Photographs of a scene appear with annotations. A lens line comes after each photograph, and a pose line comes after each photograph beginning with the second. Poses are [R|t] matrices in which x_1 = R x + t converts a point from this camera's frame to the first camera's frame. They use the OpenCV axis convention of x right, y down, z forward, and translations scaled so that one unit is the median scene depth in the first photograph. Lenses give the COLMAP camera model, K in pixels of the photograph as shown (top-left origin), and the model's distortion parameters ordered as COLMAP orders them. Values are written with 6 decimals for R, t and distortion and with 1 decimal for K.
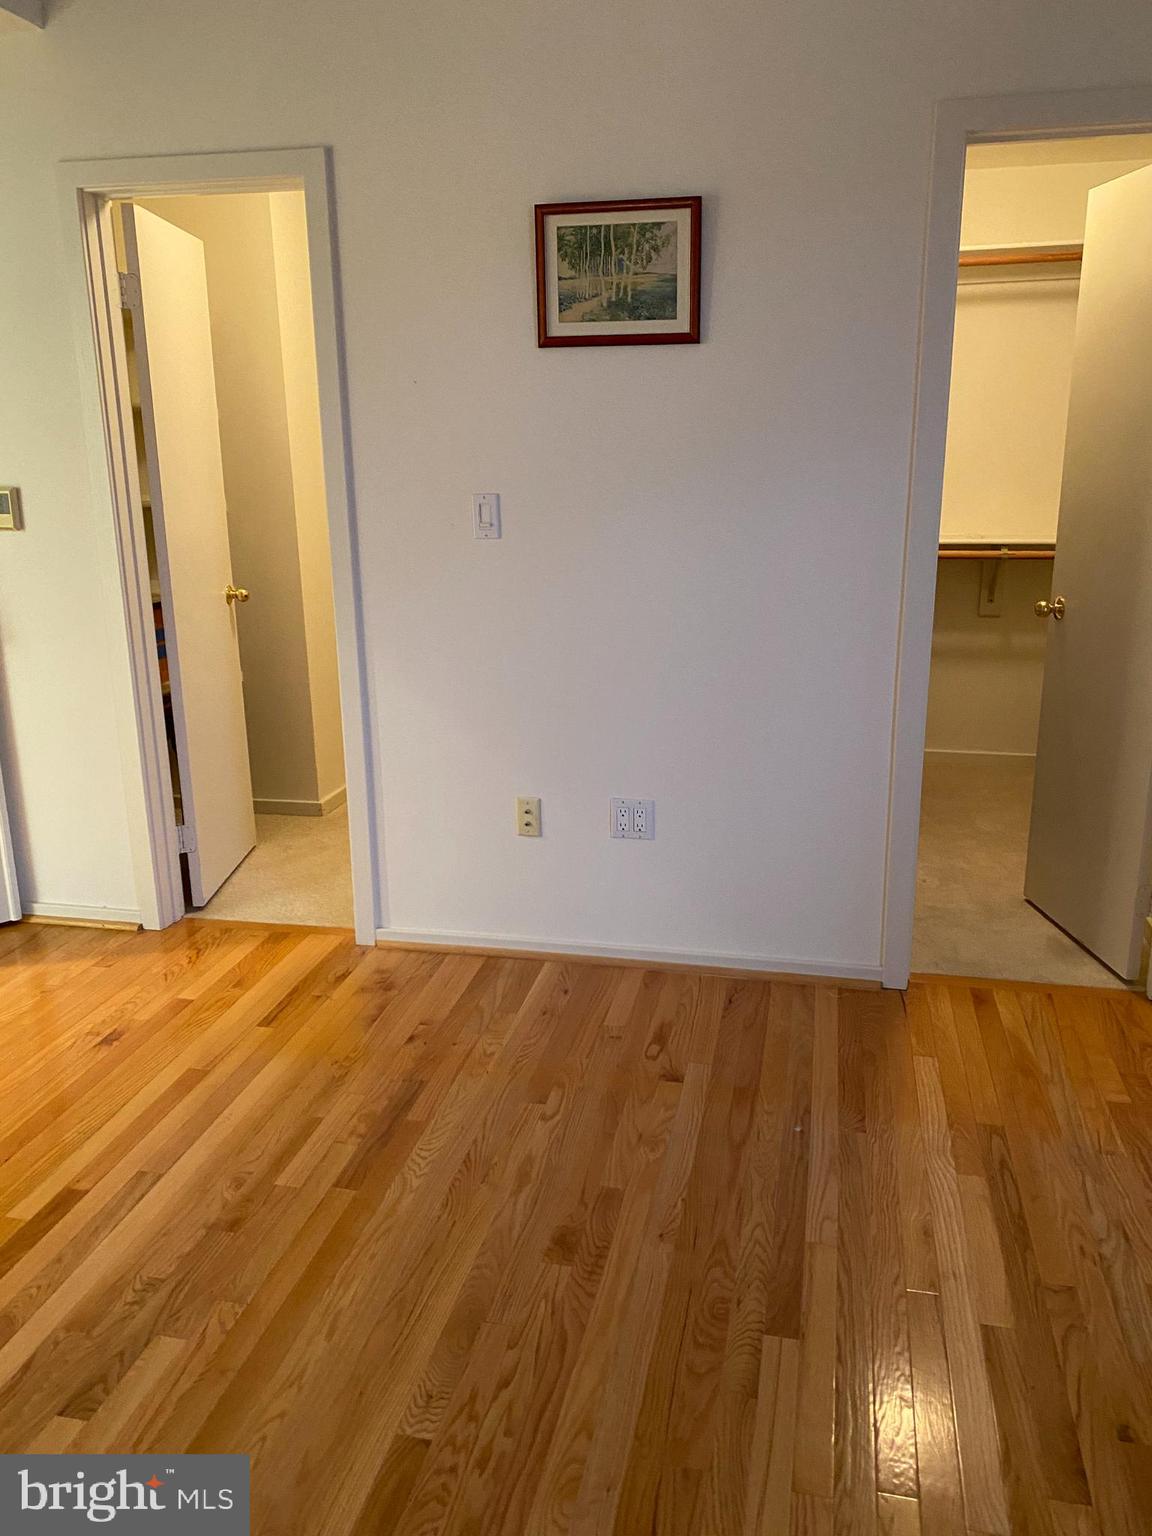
lens RADIAL K [[1165.7, 0, 566.2], [0, 1165.7, 755.1], [0, 0, 1]] dist [0.032460, -0.027346]
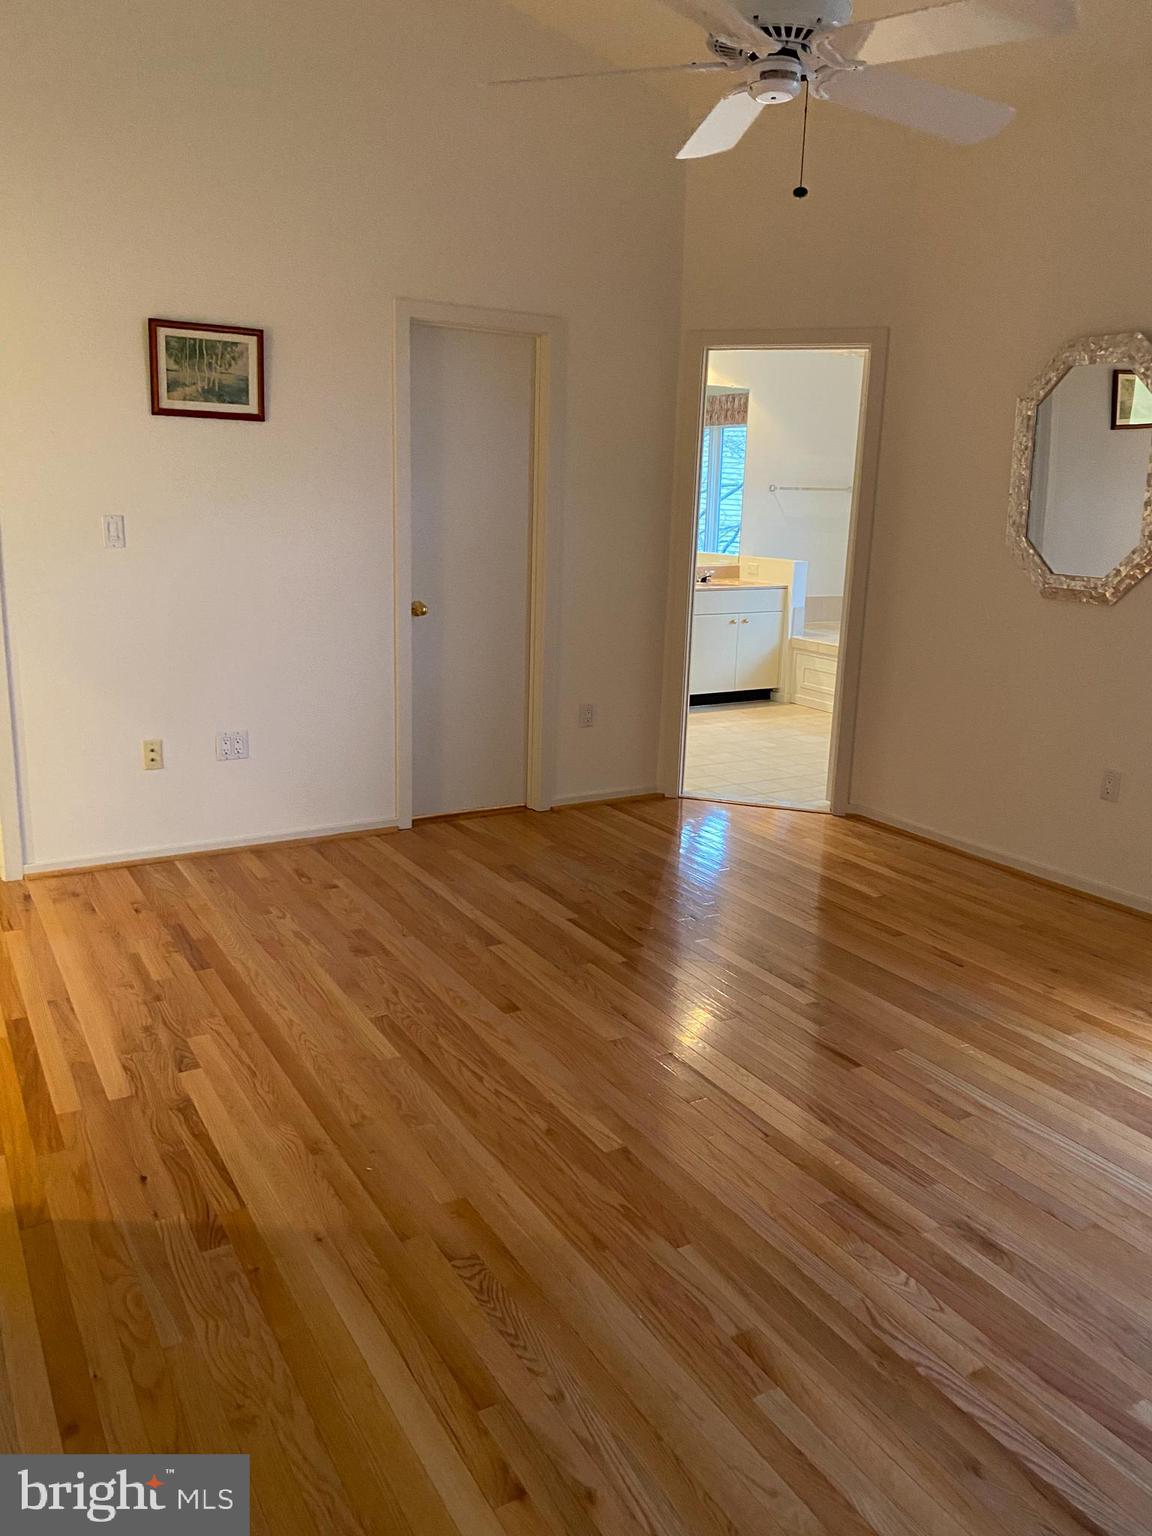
lens RADIAL K [[1165.7, 0, 566.2], [0, 1165.7, 755.1], [0, 0, 1]] dist [0.032460, -0.027346]
pose [[0.737683, -0.120410, 0.664323, -0.674028], [0.137830, 0.990104, 0.026408, 0.097756], [-0.660928, 0.072083, 0.746979, -0.385128]]
